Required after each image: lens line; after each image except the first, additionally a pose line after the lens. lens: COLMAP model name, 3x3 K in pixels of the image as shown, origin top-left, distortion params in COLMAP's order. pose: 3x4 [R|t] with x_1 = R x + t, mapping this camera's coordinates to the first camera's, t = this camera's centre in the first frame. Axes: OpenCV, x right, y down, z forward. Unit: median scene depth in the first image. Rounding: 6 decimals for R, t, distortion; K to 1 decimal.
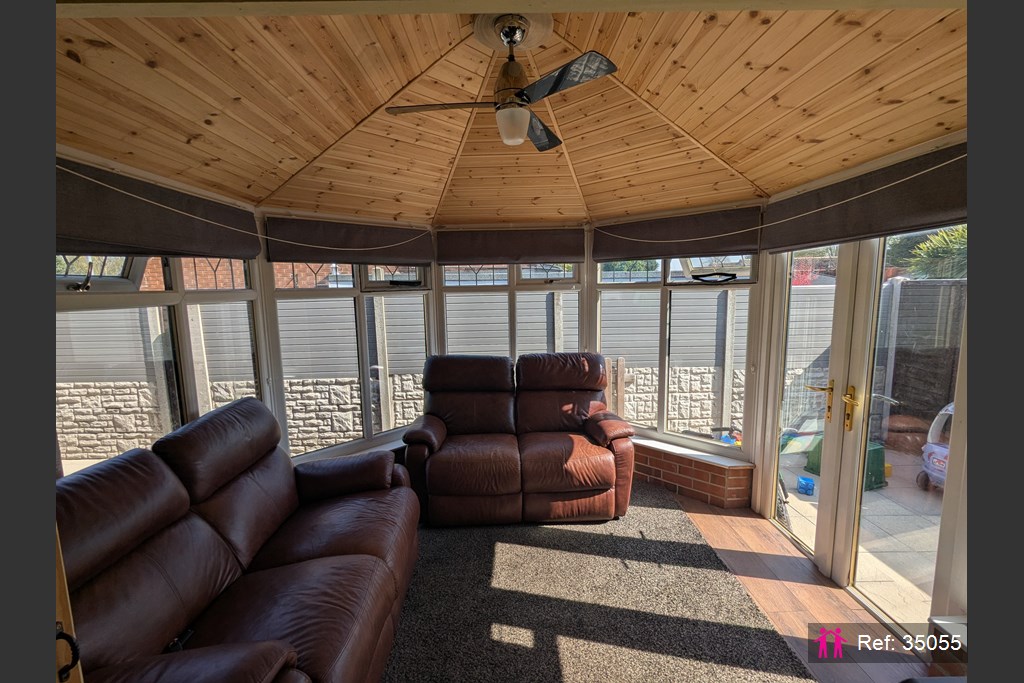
lens RADIAL K [[433.0, 0, 509.0], [0, 433.0, 341.8], [0, 0, 1]] dist [0.002328, 0.000324]
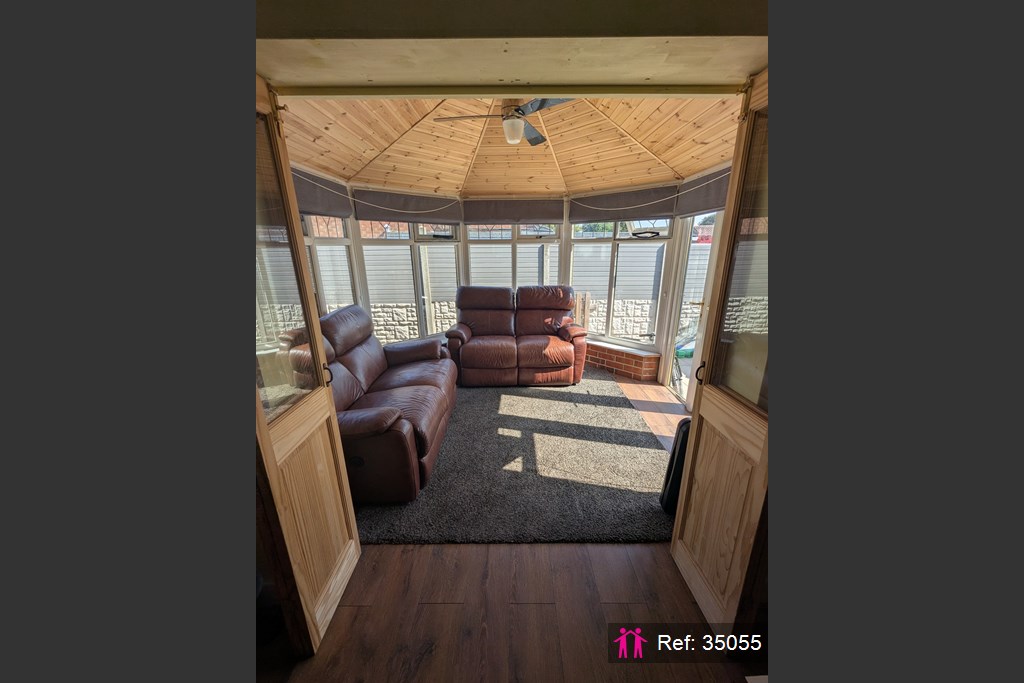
lens RADIAL K [[326.9, 0, 513.3], [0, 326.9, 343.7], [0, 0, 1]] dist [-0.000457, -0.000047]
pose [[0.999898, 0.013729, -0.004011, 0.018376], [-0.012906, 0.986914, 0.160729, 0.059742], [0.006165, -0.160660, 0.986991, -0.232088]]
